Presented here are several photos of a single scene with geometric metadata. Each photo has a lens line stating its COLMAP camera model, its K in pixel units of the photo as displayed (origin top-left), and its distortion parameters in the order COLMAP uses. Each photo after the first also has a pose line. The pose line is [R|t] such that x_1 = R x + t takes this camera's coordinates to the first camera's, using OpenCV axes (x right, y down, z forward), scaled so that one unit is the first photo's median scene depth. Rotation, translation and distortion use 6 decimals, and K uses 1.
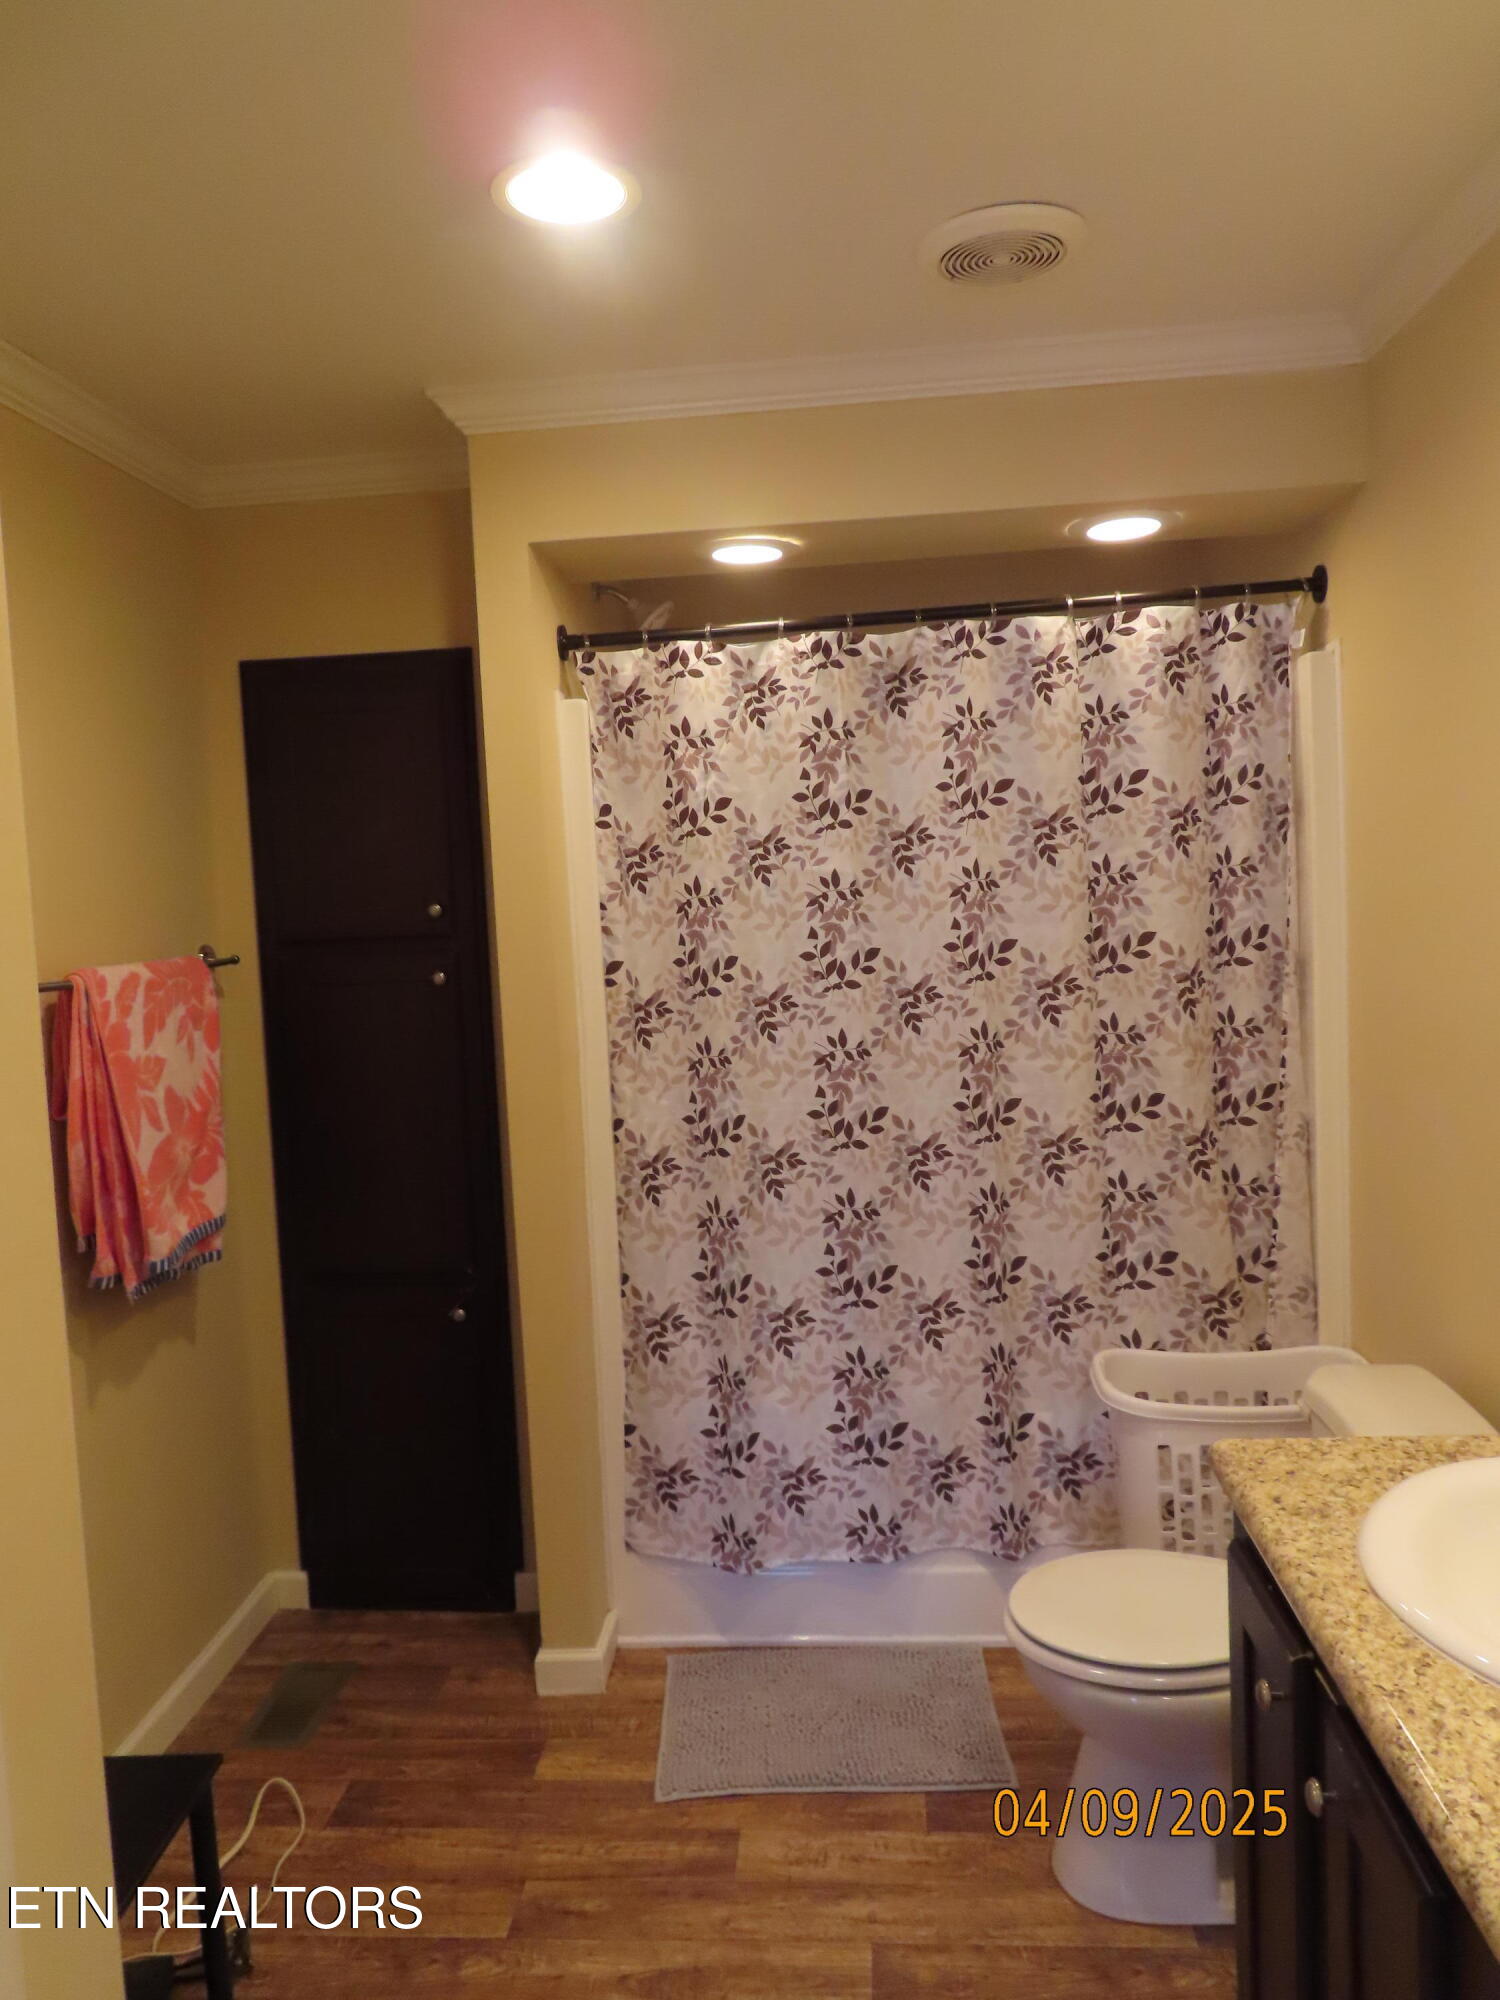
lens RADIAL K [[1431.3, 0, 748.5], [0, 1431.3, 996.3], [0, 0, 1]] dist [-0.010932, 0.008188]
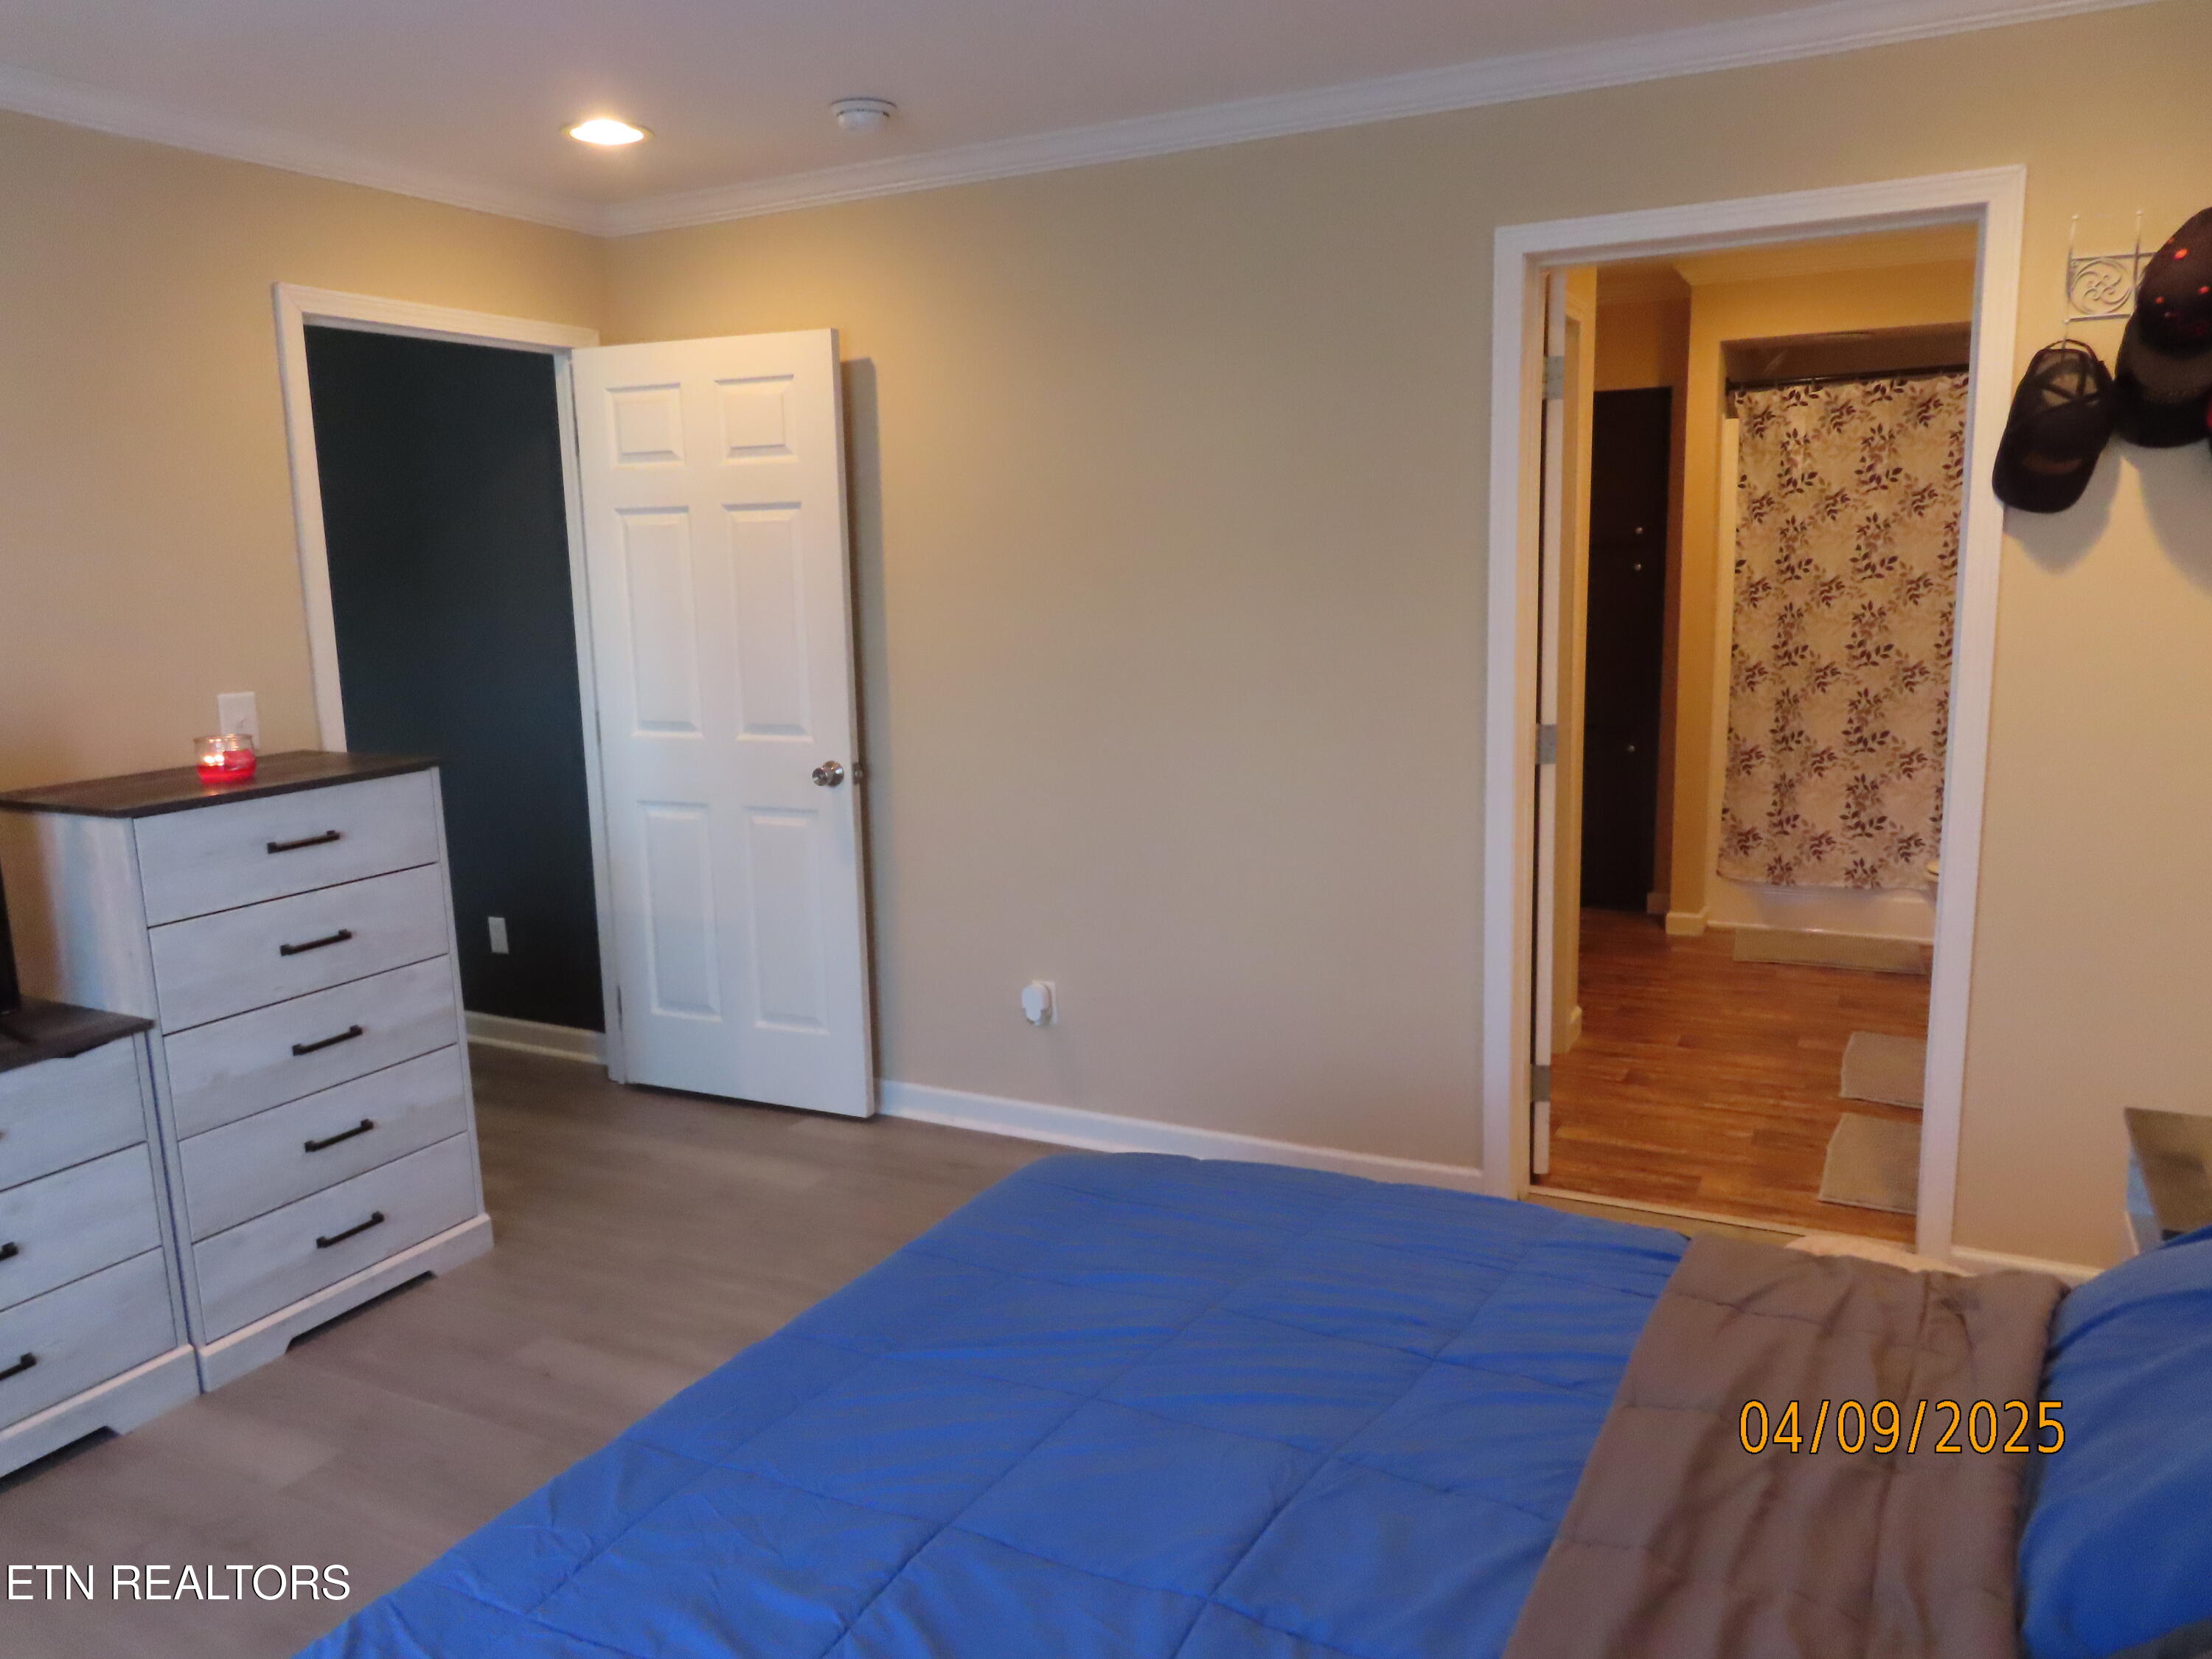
lens RADIAL K [[1583.0, 0, 1113.9], [0, 1583.0, 822.7], [0, 0, 1]] dist [-0.010932, 0.008188]
pose [[0.919473, 0.091164, -0.382438, -0.026304], [-0.046710, 0.991186, 0.123973, 0.099040], [0.390369, -0.096126, 0.915626, -1.259689]]
